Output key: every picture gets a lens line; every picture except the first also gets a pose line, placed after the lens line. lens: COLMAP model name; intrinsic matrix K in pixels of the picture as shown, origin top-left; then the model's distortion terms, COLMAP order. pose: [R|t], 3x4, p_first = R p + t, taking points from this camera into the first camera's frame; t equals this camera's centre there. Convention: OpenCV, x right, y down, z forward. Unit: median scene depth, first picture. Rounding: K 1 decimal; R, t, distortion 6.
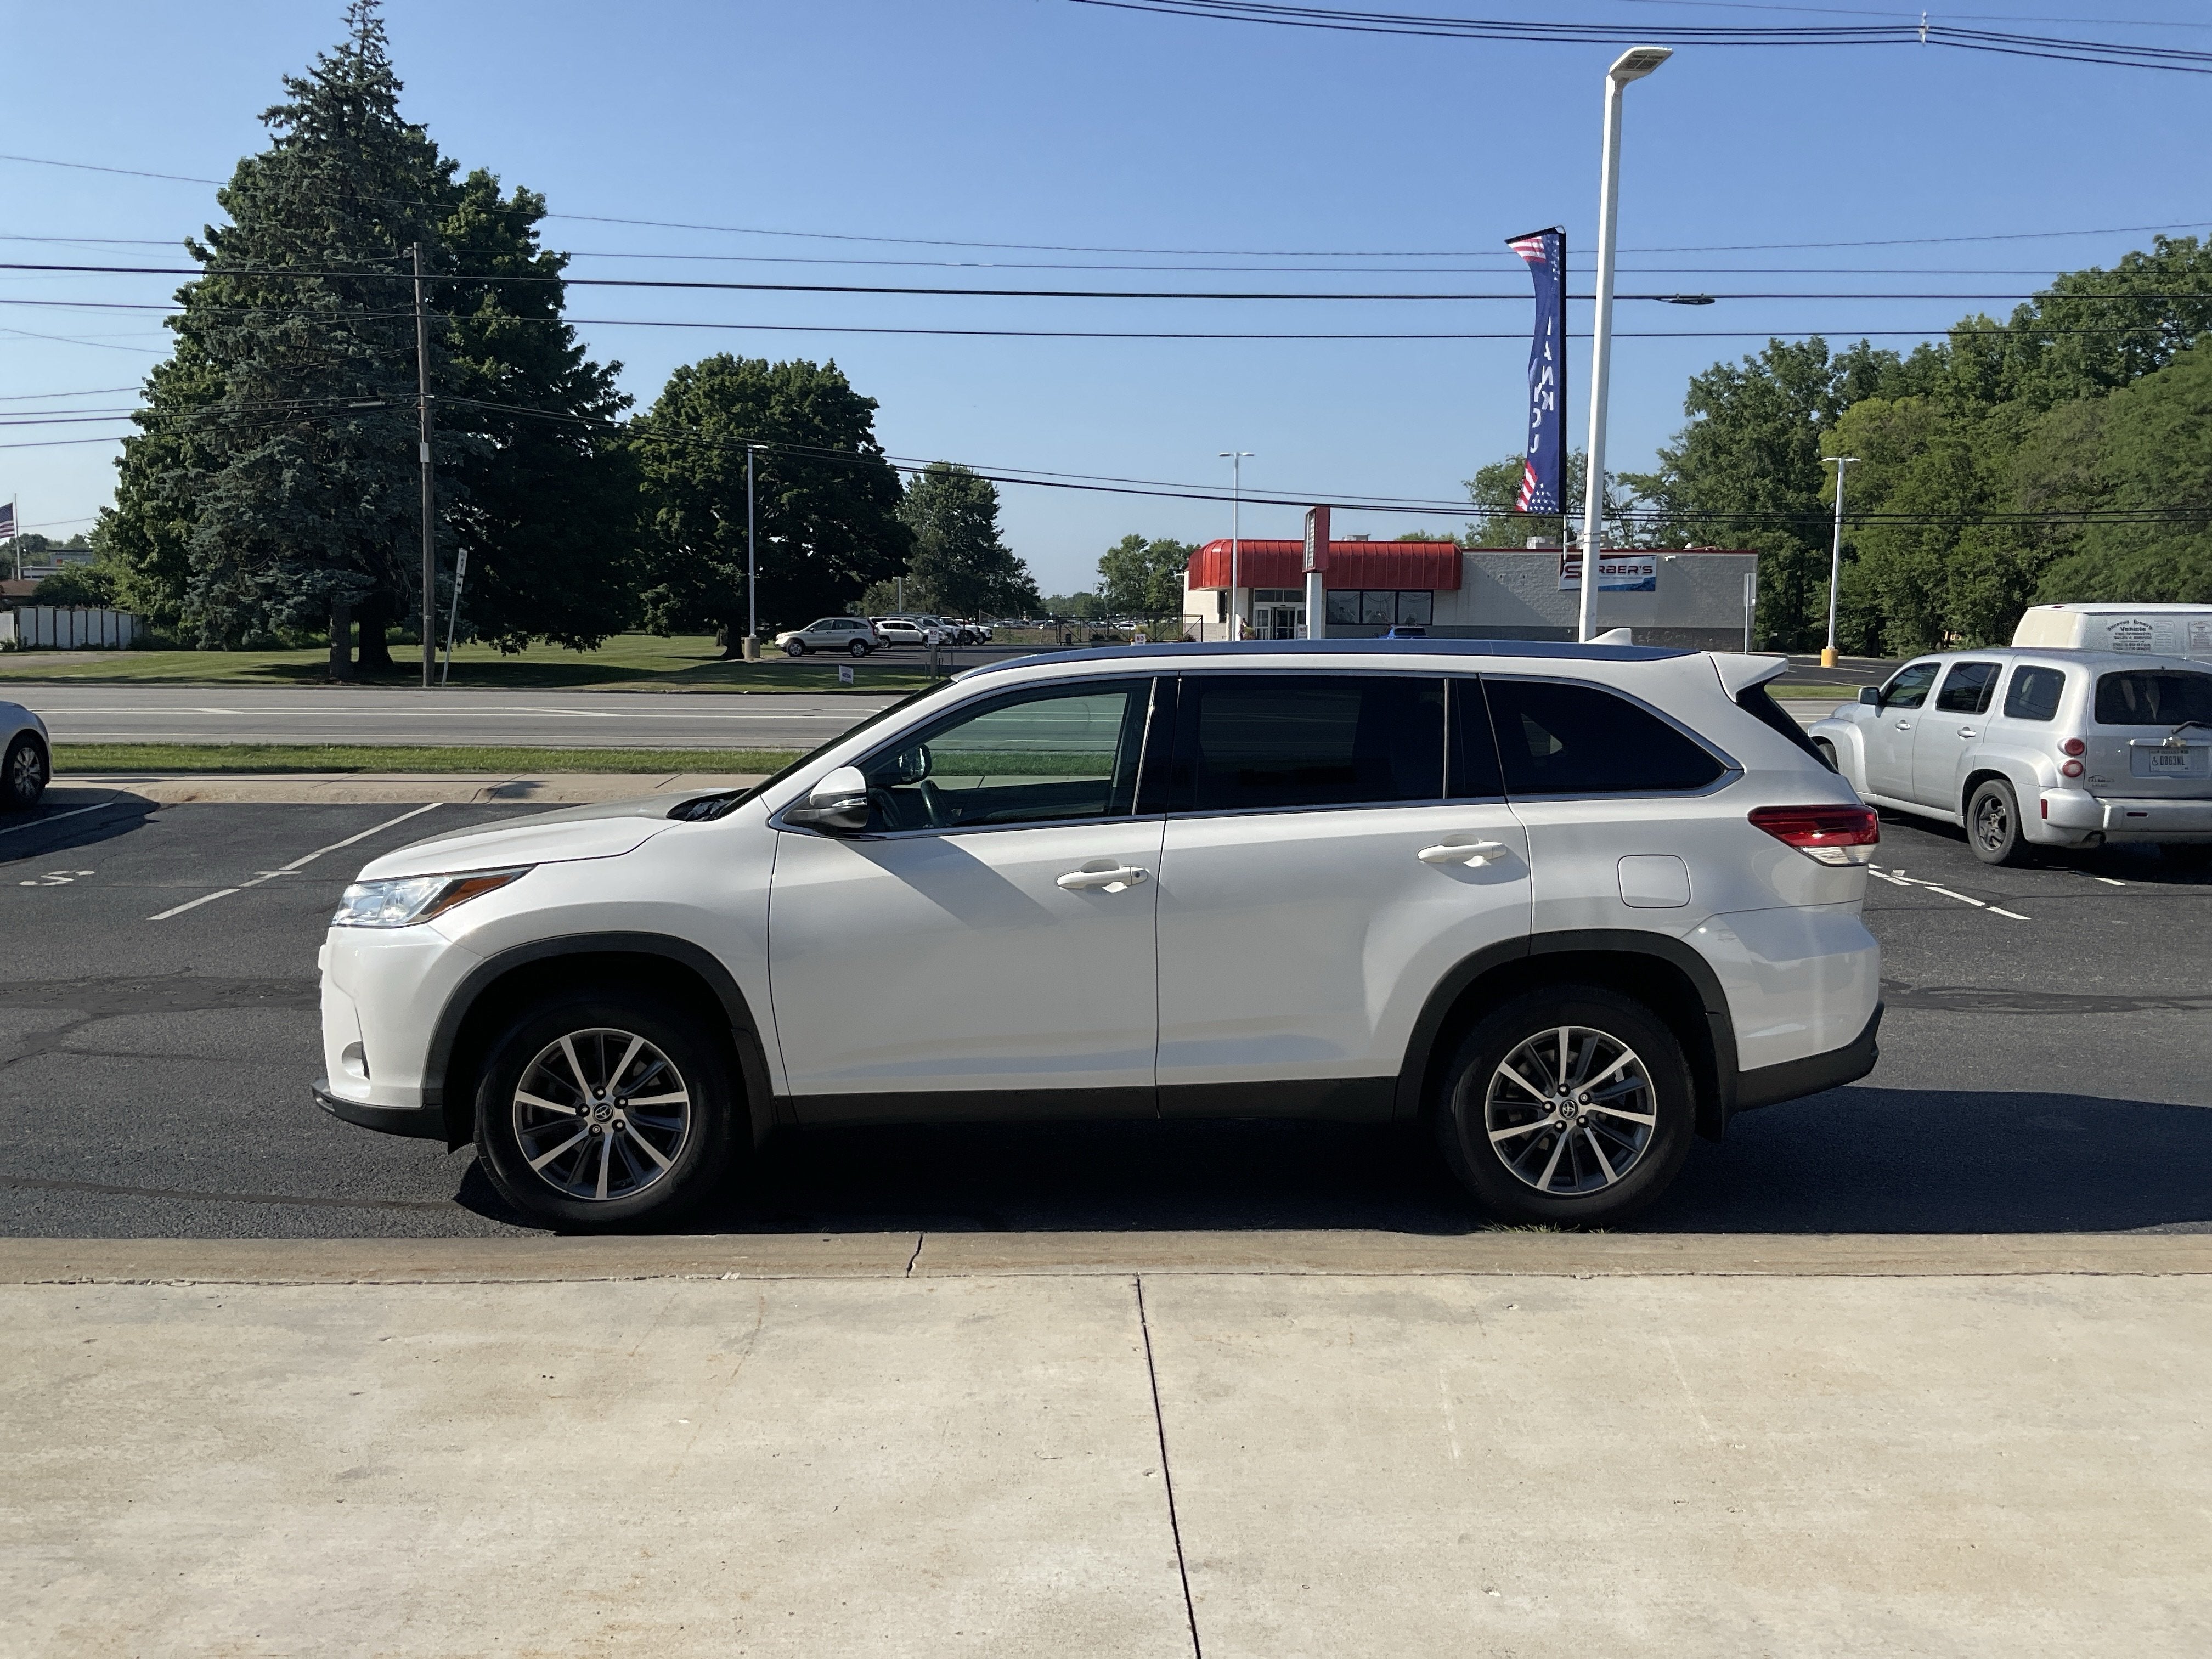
lens RADIAL K [[1817.9, 0, 1106.0], [0, 1817.9, 829.5], [0, 0, 1]] dist [0.097384, -0.202370]
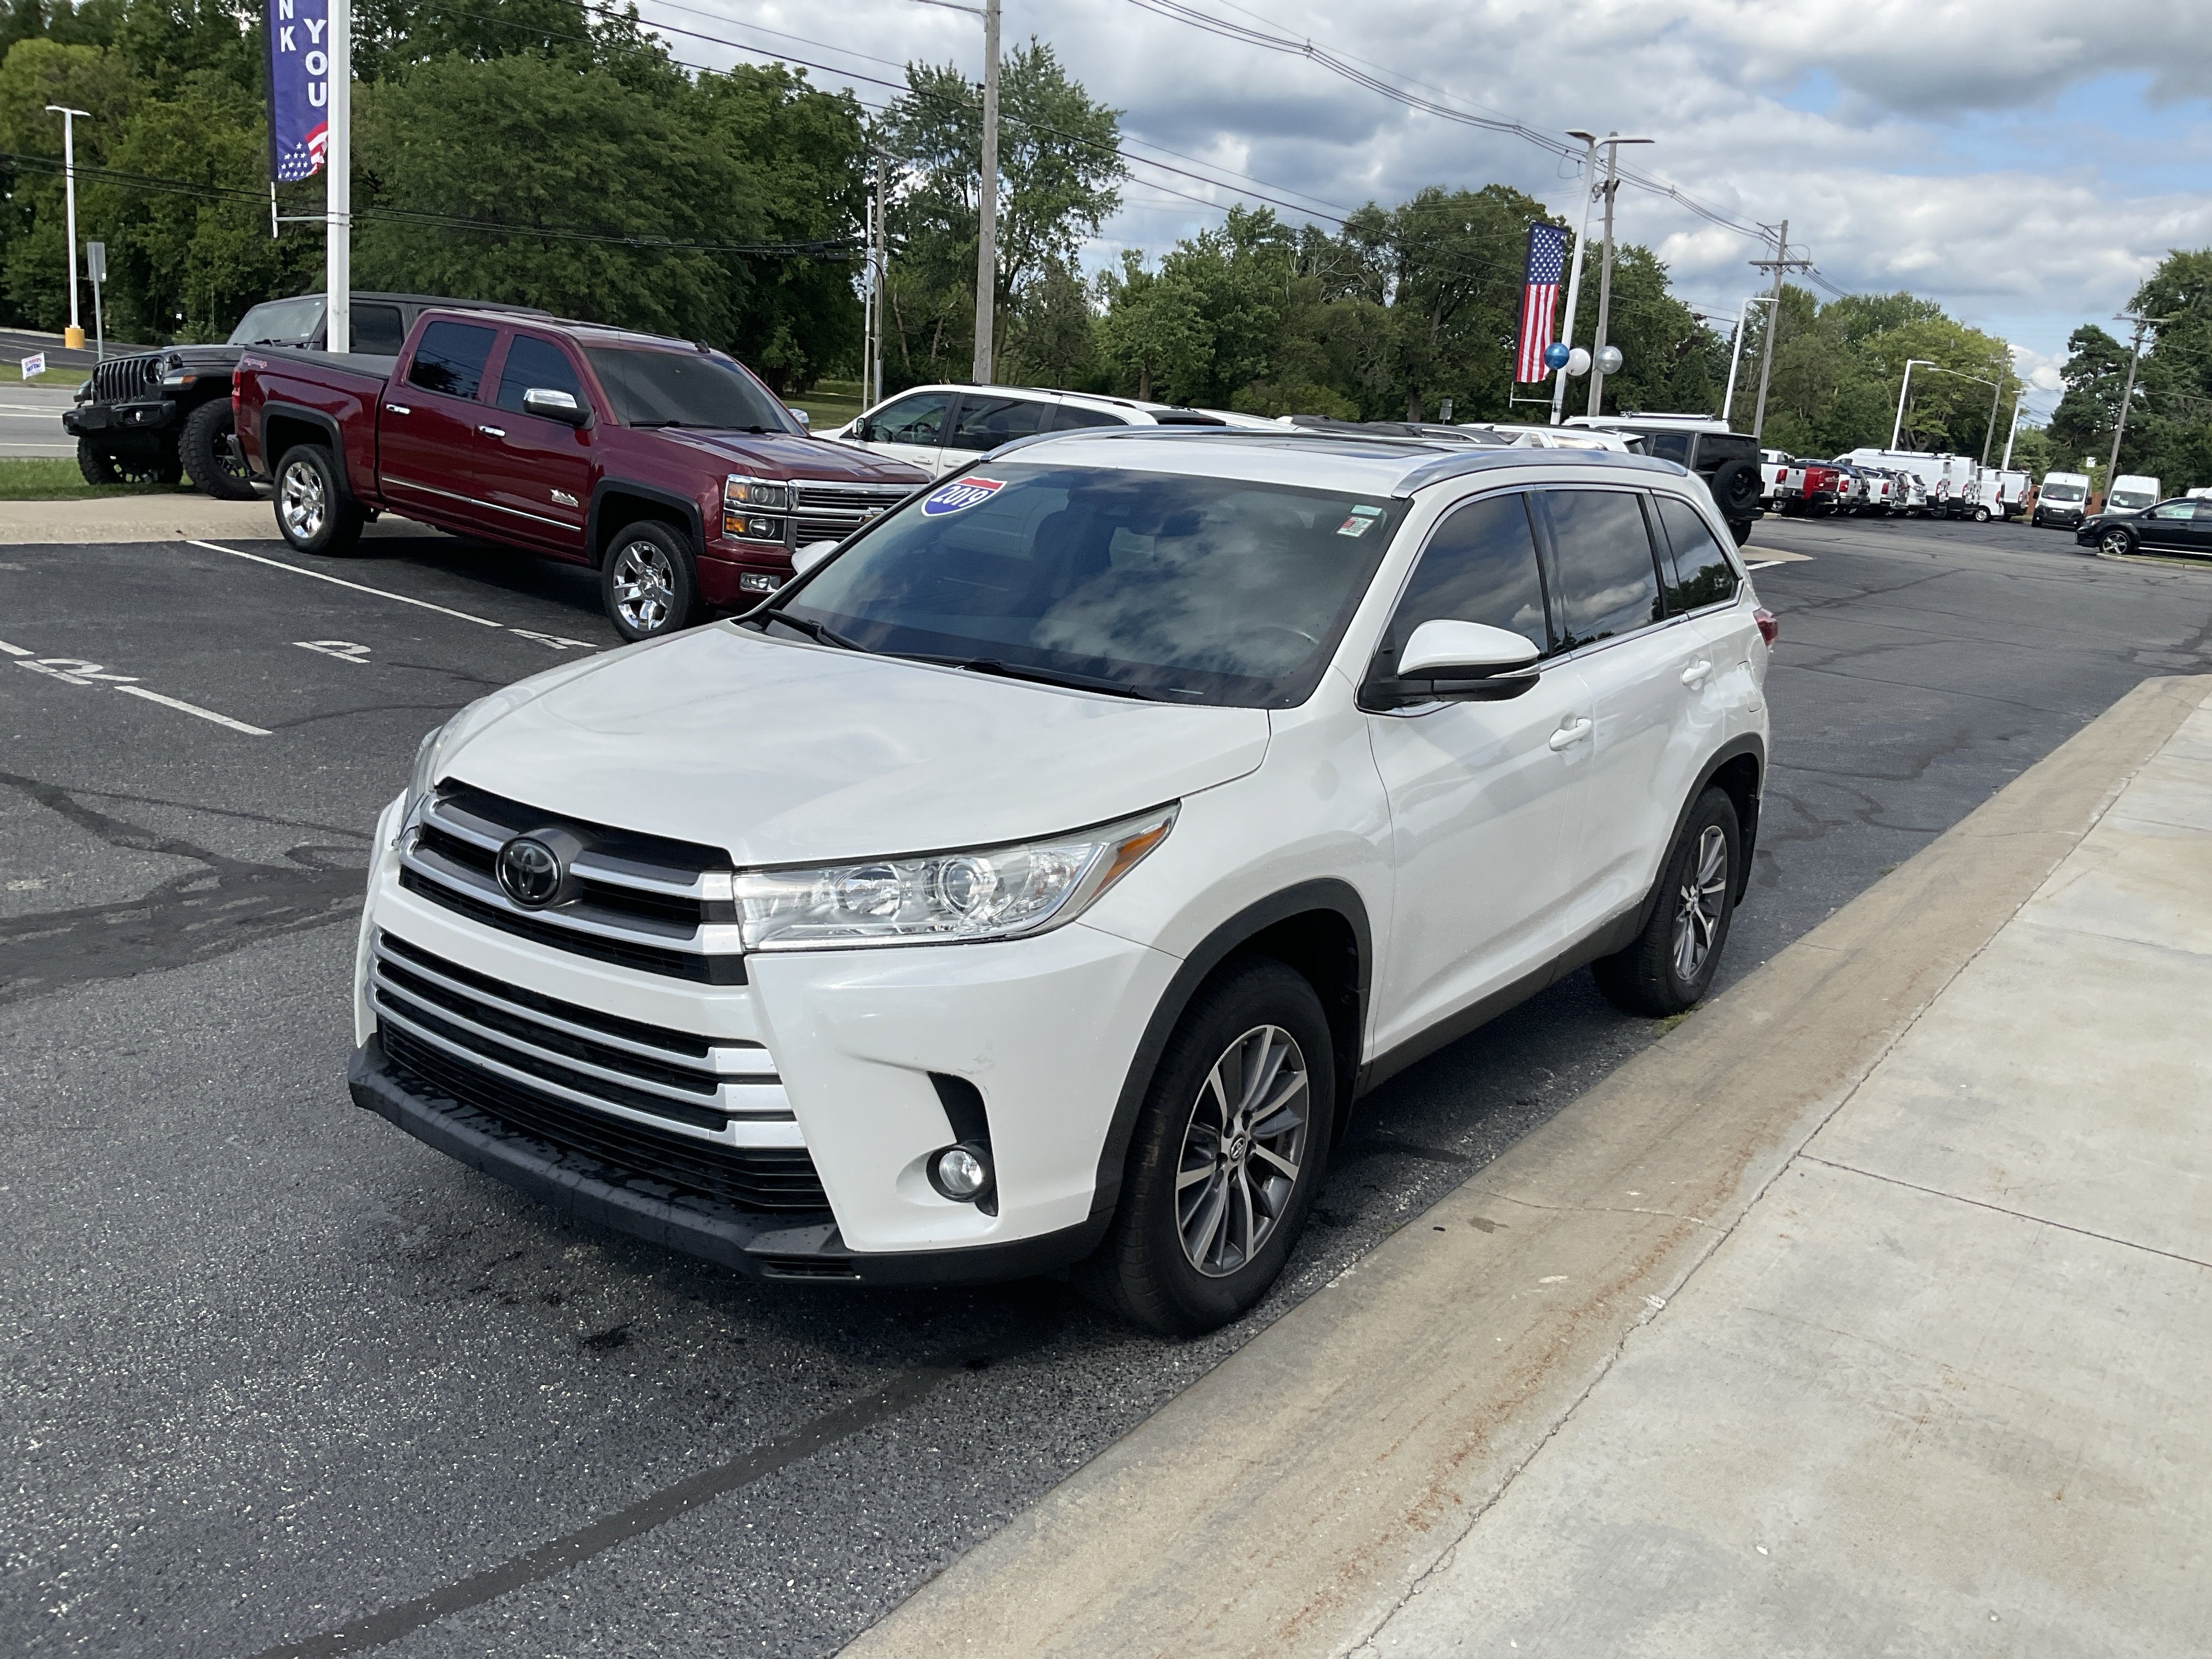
lens RADIAL K [[1817.9, 0, 1106.0], [0, 1817.9, 829.5], [0, 0, 1]] dist [0.097384, -0.202370]
pose [[0.589236, -0.140962, 0.795569, -0.337866], [0.006989, 0.985516, 0.169441, -0.030557], [-0.807931, -0.094280, 0.581687, 0.272943]]
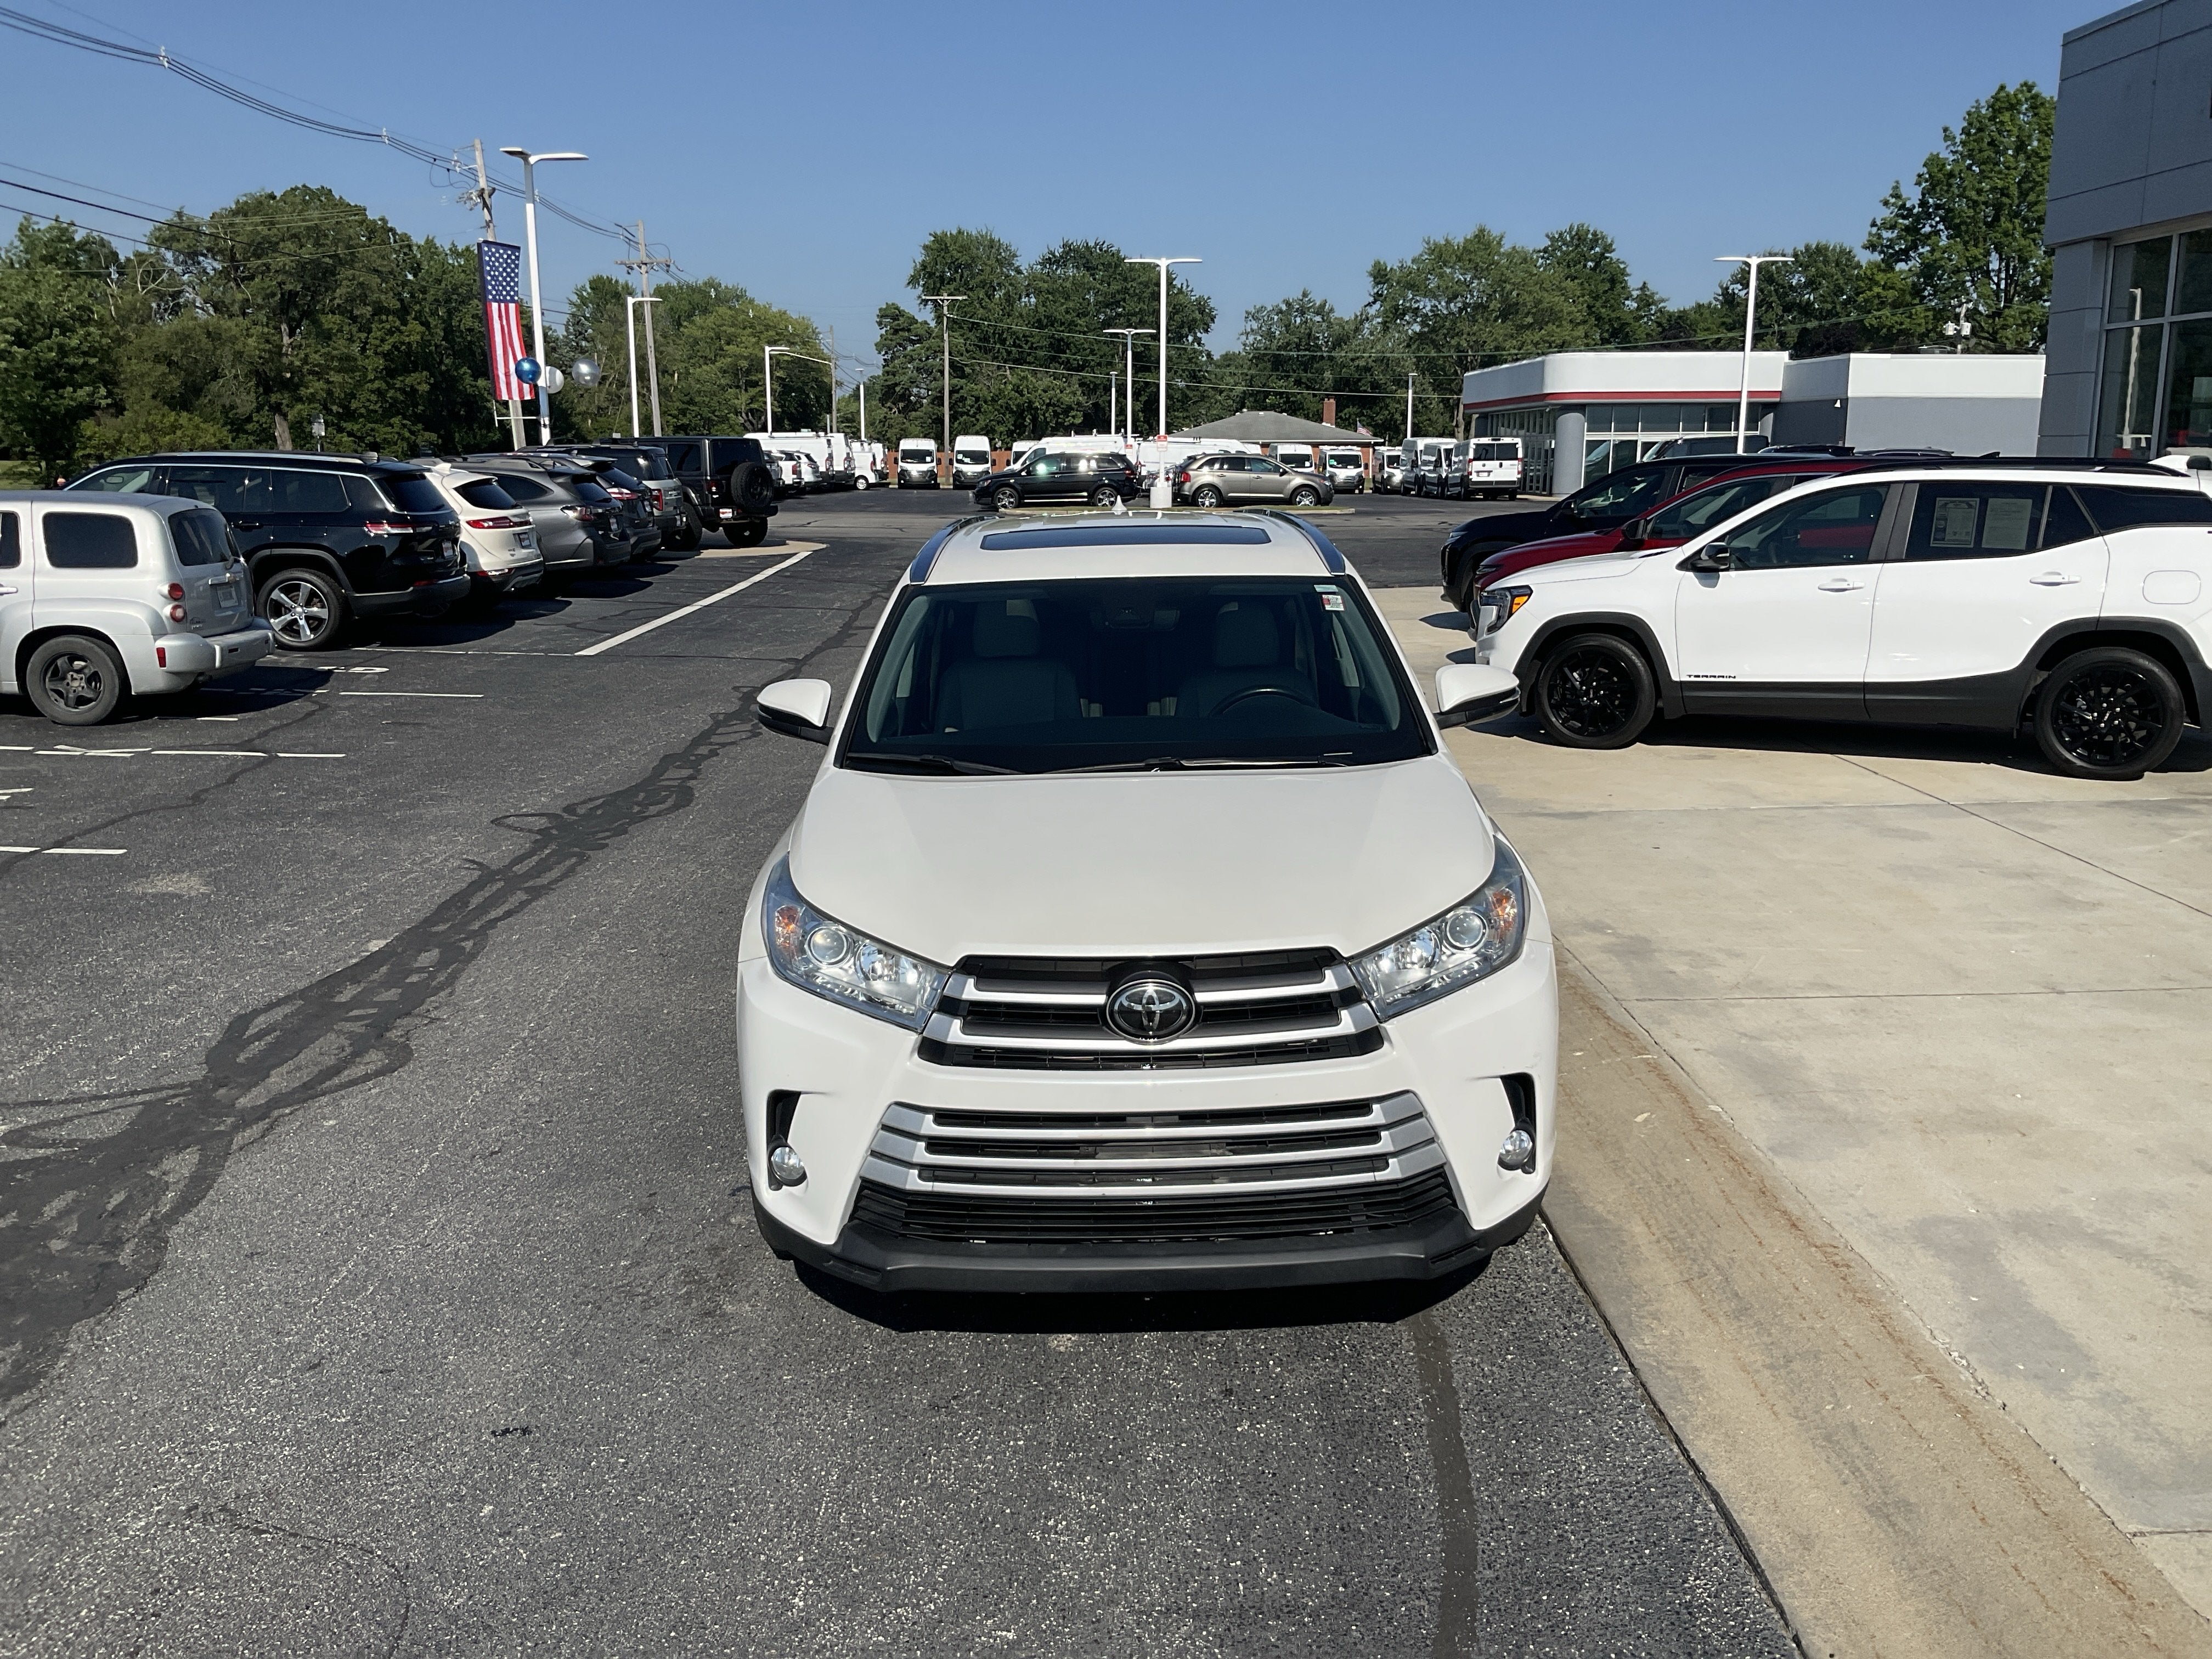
lens RADIAL K [[1817.9, 0, 1106.0], [0, 1817.9, 829.5], [0, 0, 1]] dist [0.097384, -0.202370]
pose [[0.029104, -0.212982, 0.976623, -0.459789], [0.112229, 0.971555, 0.208532, -0.071138], [-0.993256, 0.103536, 0.052179, 0.466994]]
